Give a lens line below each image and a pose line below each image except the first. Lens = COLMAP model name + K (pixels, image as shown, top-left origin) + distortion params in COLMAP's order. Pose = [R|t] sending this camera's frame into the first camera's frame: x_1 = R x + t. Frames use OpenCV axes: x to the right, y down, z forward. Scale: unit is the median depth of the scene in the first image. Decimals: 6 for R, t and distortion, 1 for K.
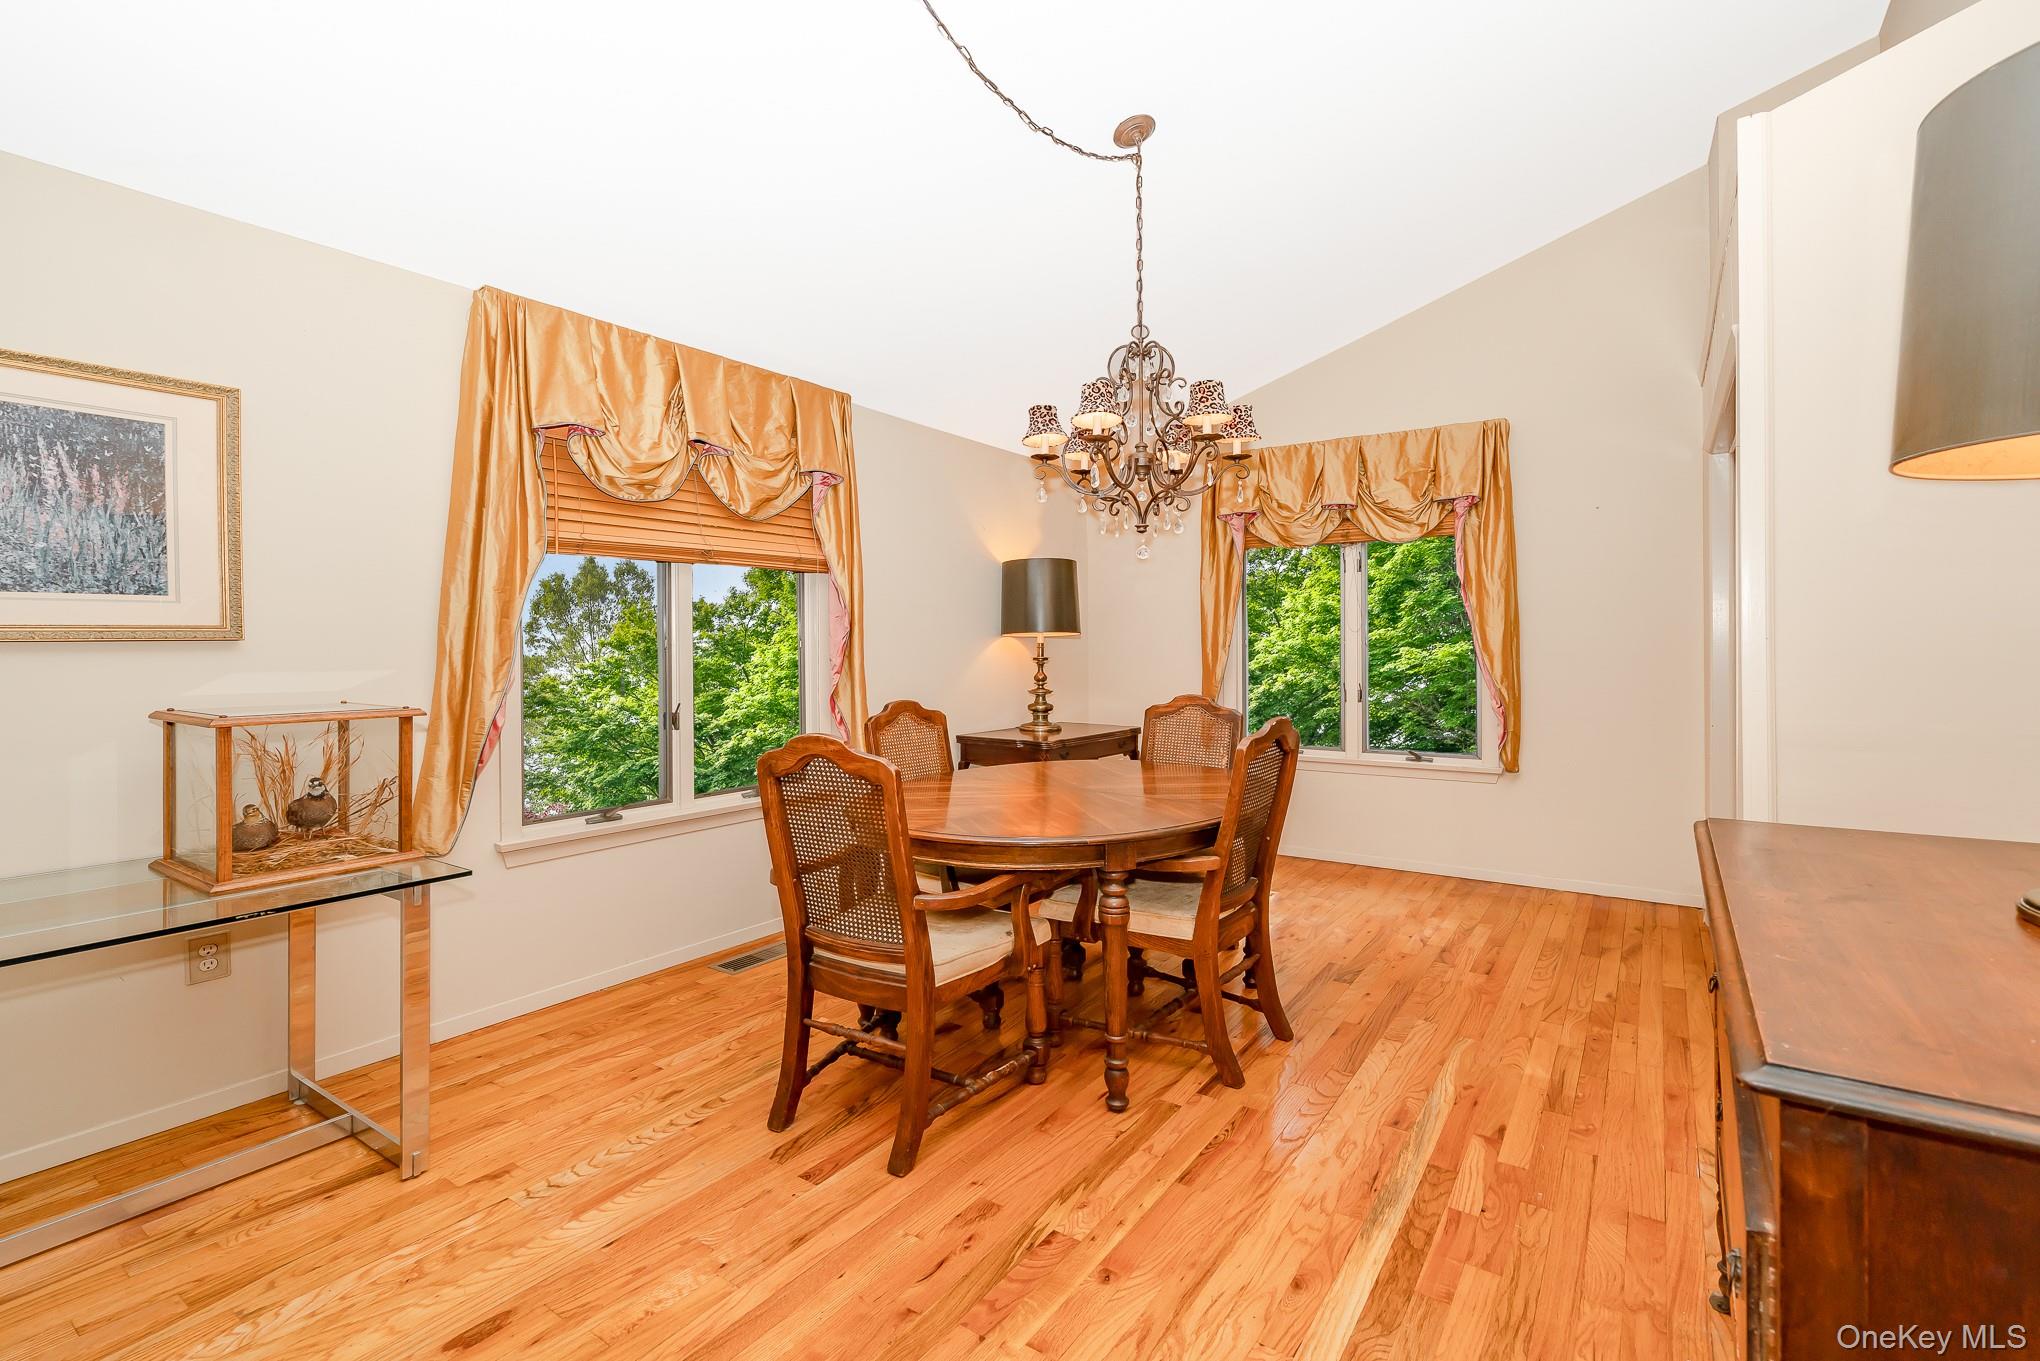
lens RADIAL K [[747.3, 0, 1025.8], [0, 747.3, 642.5], [0, 0, 1]] dist [0.000238, -0.000009]
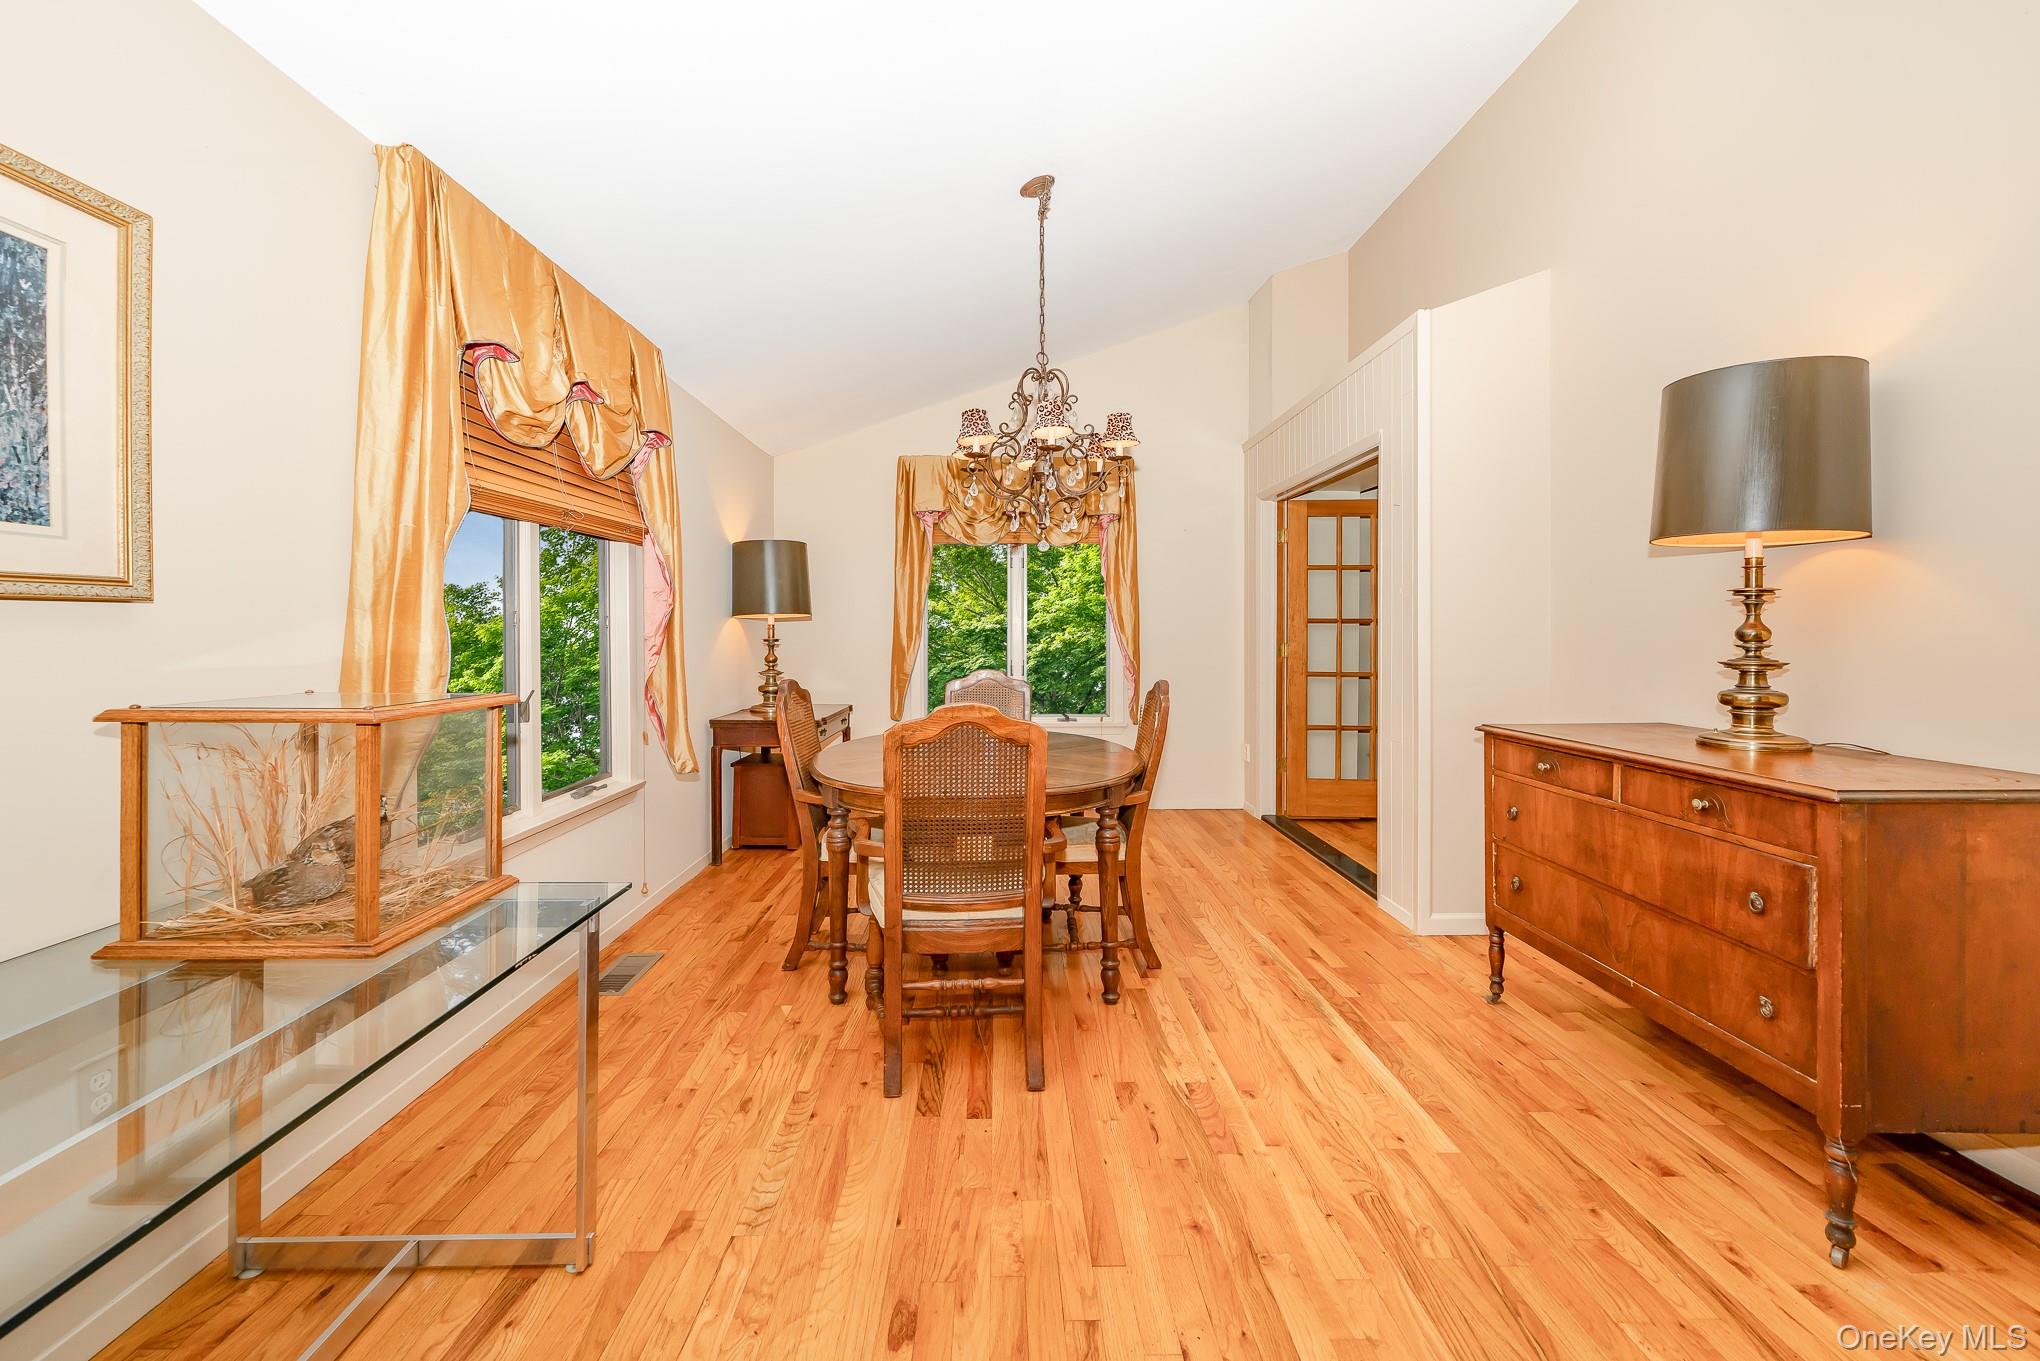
lens RADIAL K [[783.1, 0, 804.7], [0, 783.1, 632.2], [0, 0, 1]] dist [-0.001449, -0.000098]
pose [[0.871183, 0.005758, 0.490925, -0.920005], [-0.007355, 0.999972, 0.001323, 0.019260], [-0.490904, -0.004763, 0.871201, 0.127937]]
